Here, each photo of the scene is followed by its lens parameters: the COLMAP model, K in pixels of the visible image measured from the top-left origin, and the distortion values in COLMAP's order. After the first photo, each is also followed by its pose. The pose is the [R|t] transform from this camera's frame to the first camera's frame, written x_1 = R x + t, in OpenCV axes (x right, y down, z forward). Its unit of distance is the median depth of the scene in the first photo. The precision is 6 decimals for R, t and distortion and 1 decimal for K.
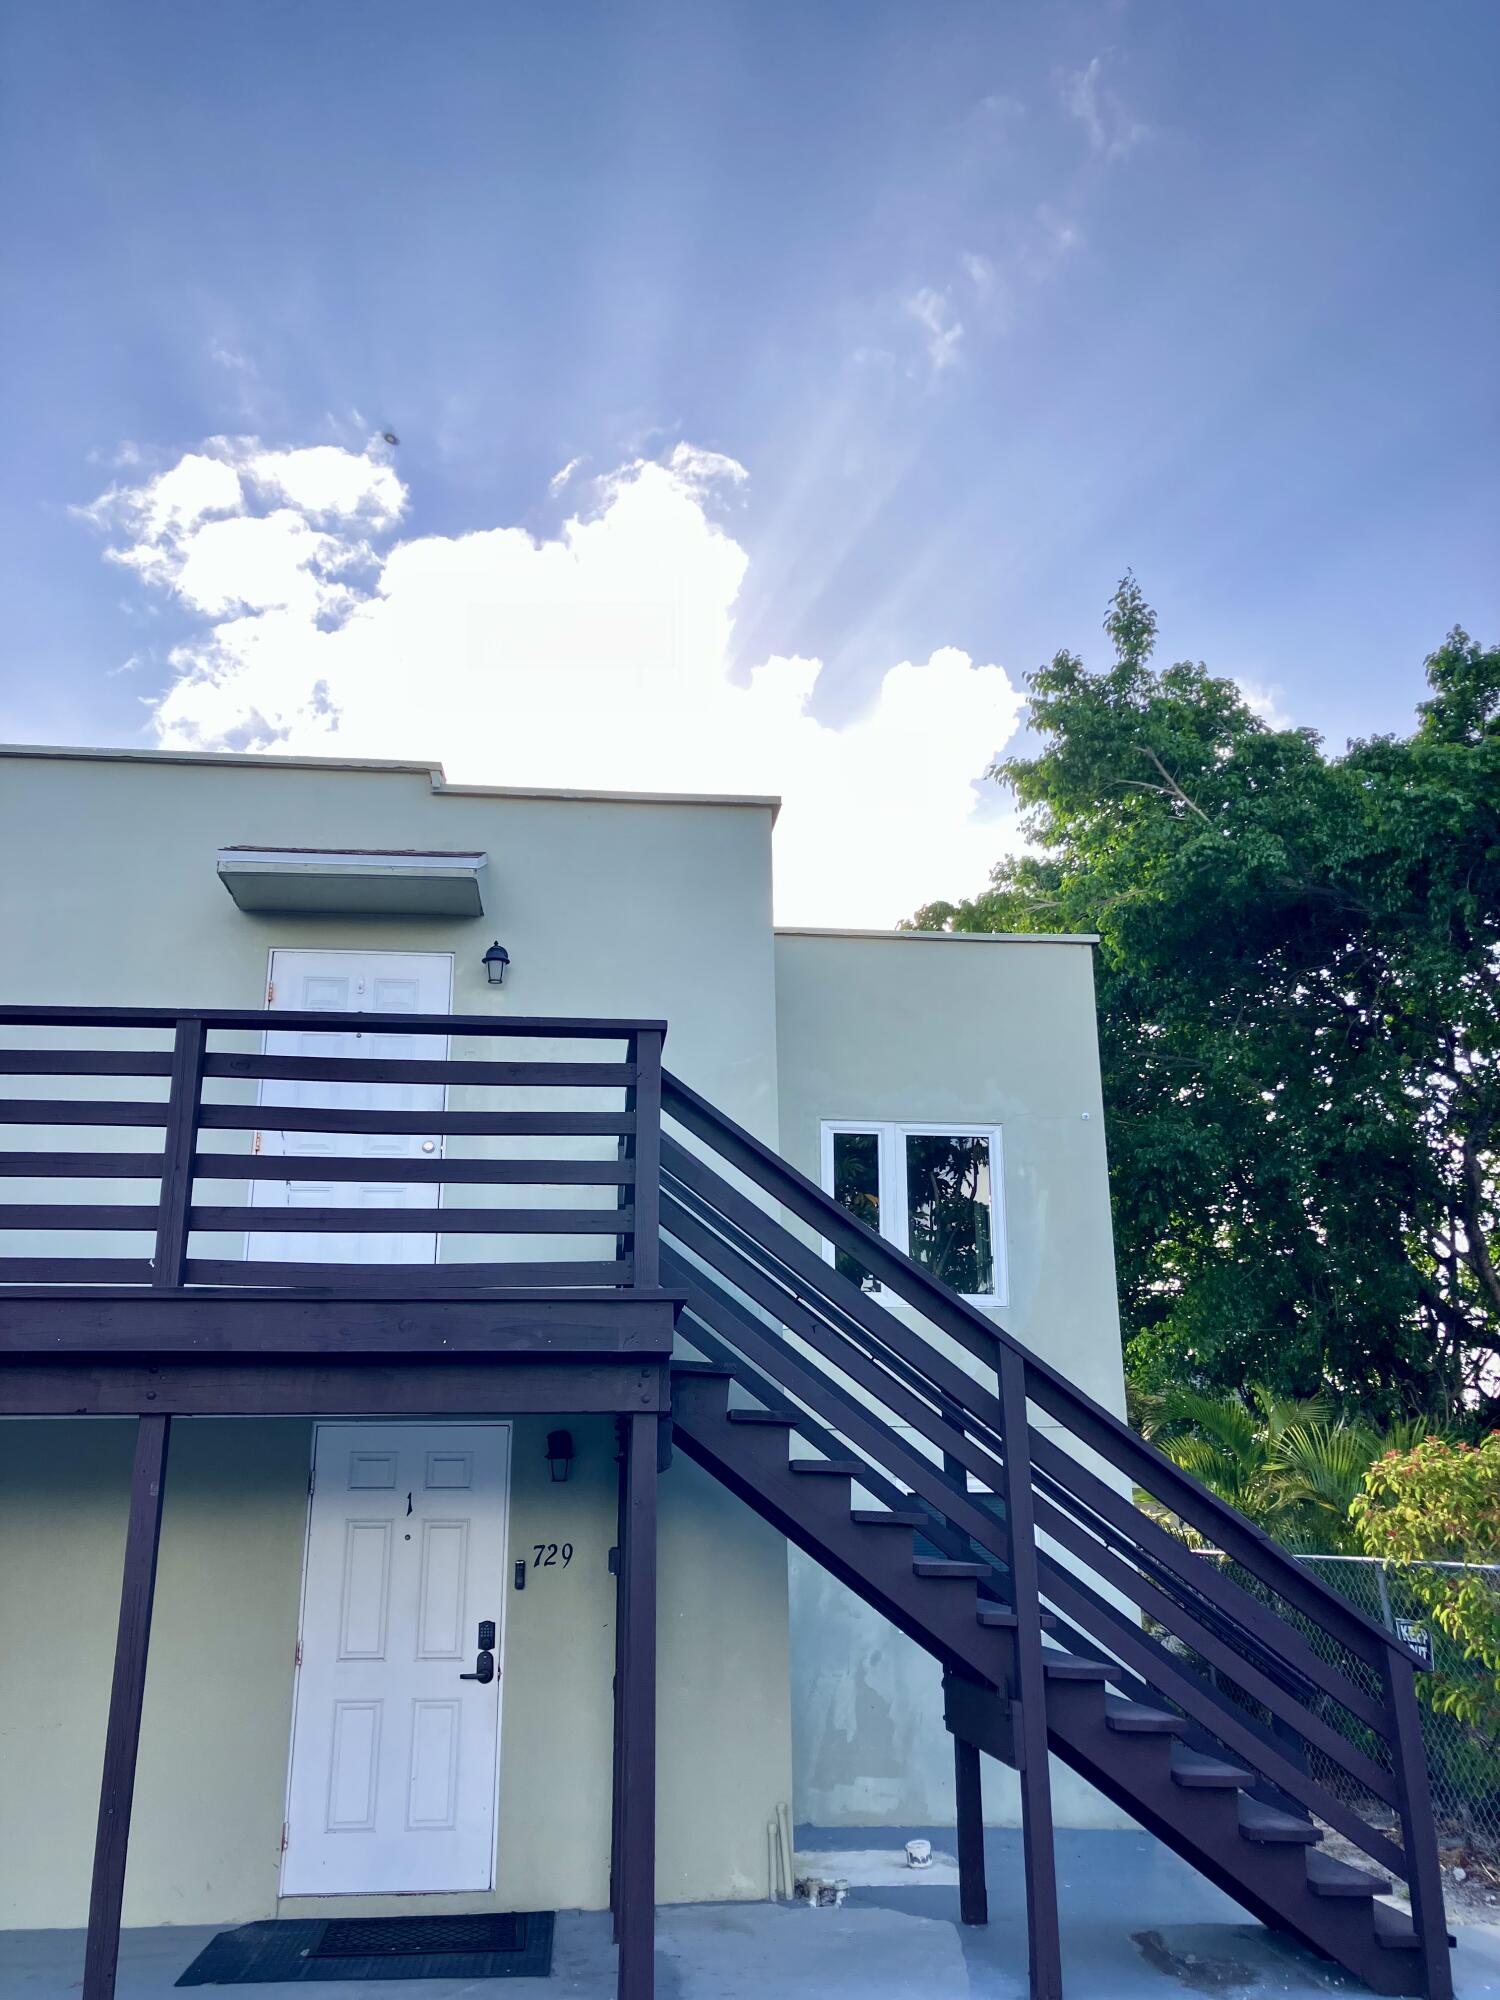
lens RADIAL K [[1620.8, 0, 770.5], [0, 1620.8, 994.1], [0, 0, 1]] dist [0.113544, -0.143792]
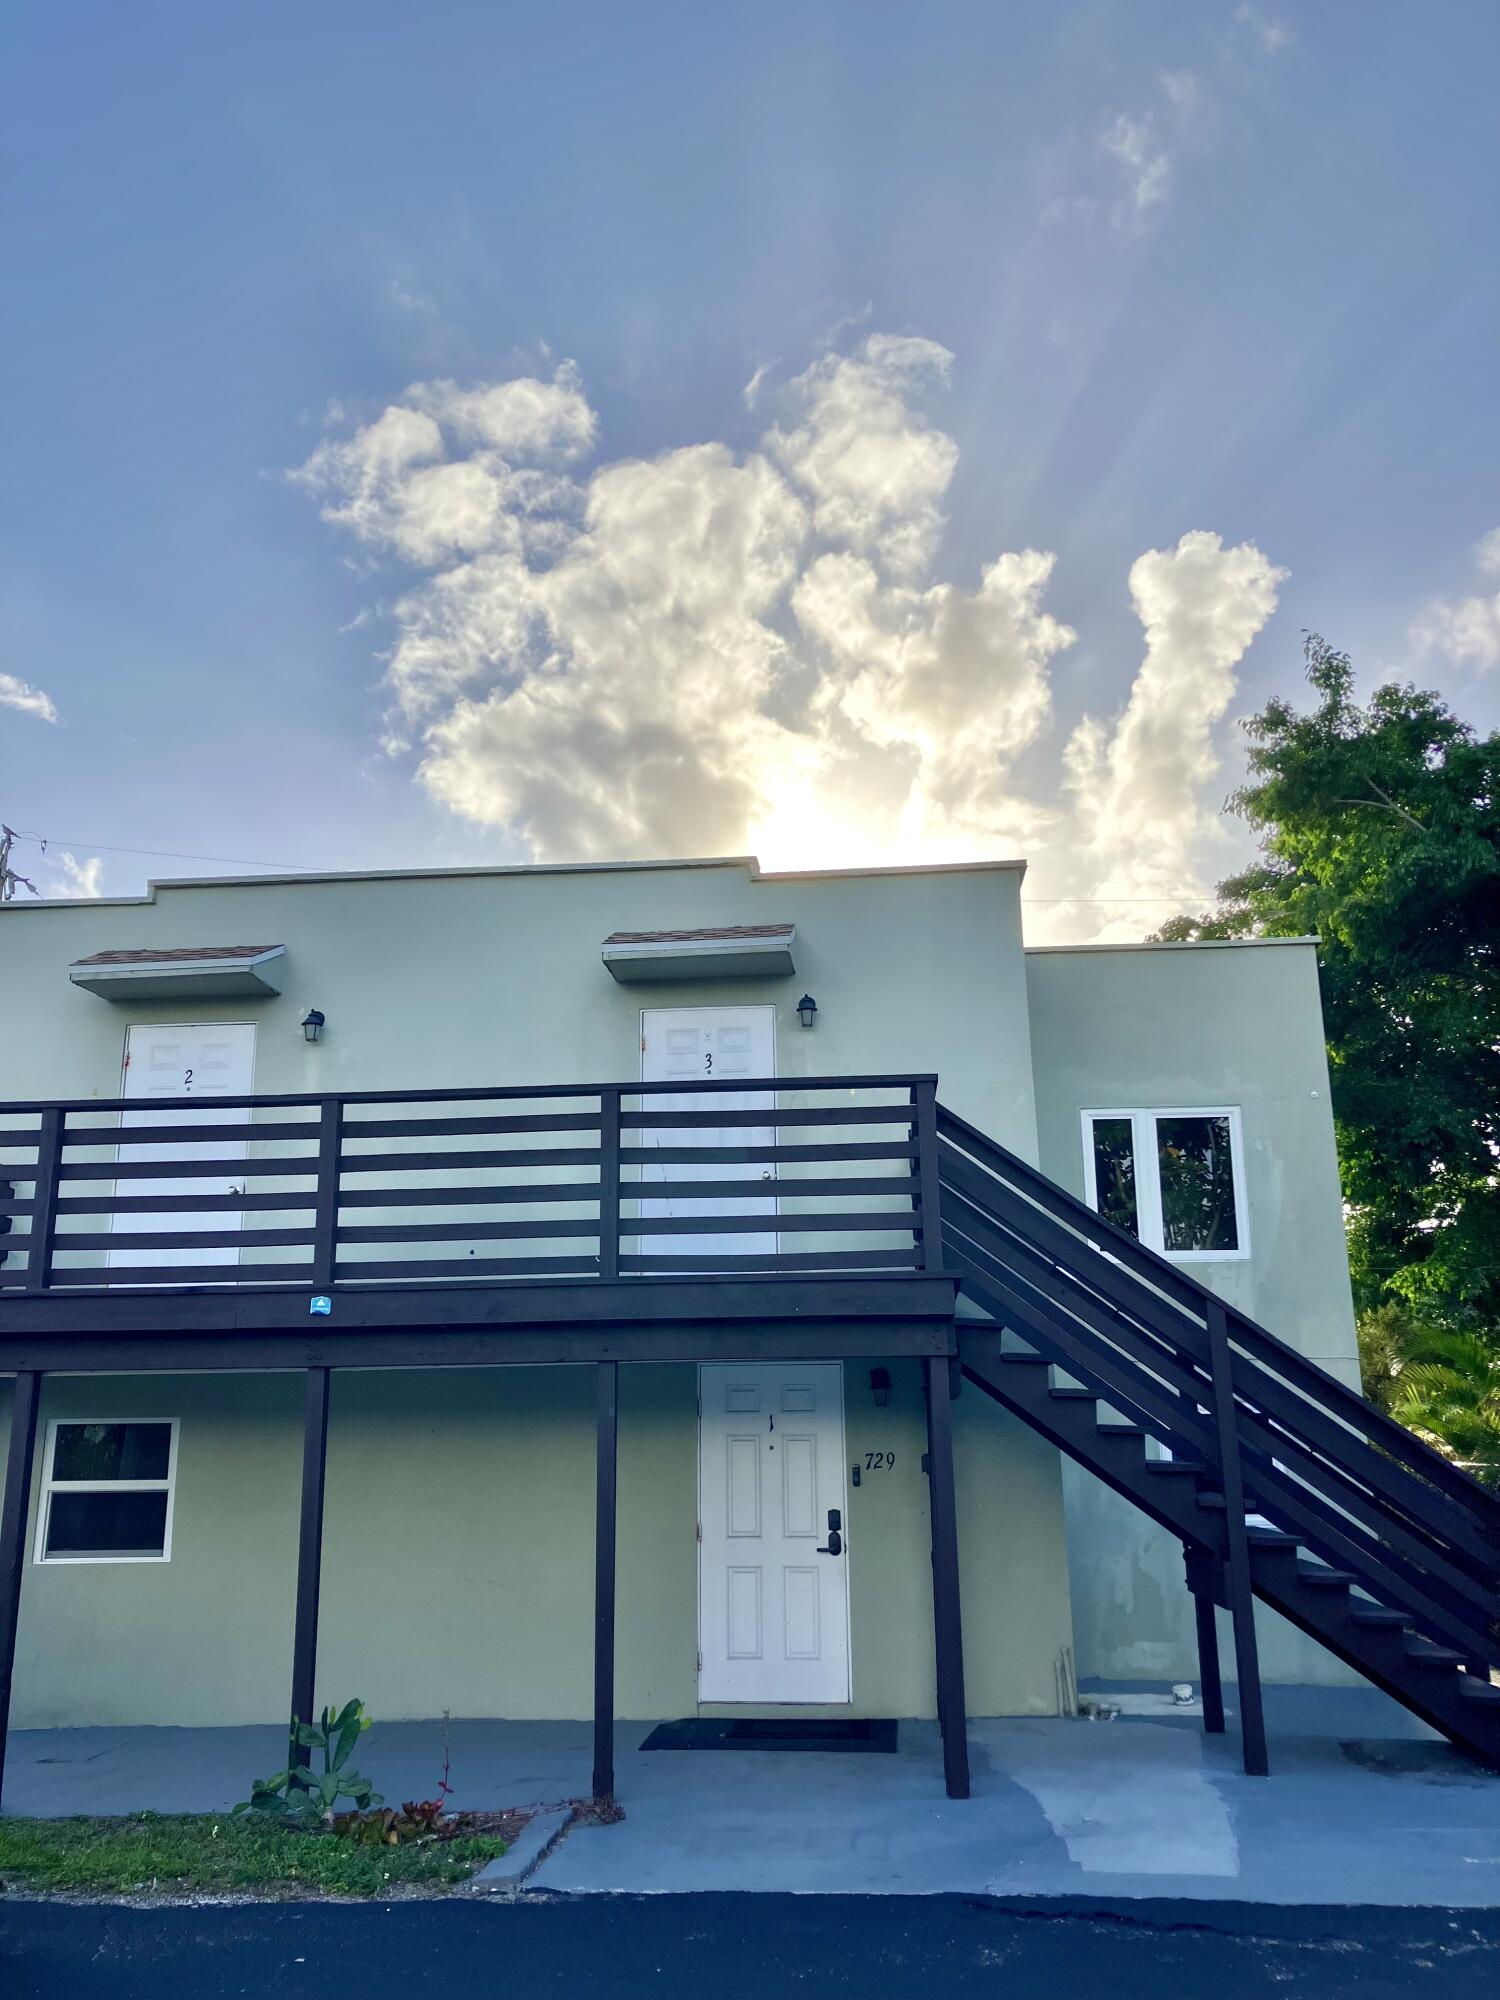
lens RADIAL K [[1633.8, 0, 766.6], [0, 1633.8, 993.4], [0, 0, 1]] dist [0.023589, -0.014490]
pose [[0.981808, -0.054340, -0.181937, 0.038320], [0.060853, 0.997684, 0.030400, -0.079945], [0.179863, -0.040918, 0.982840, -0.297074]]
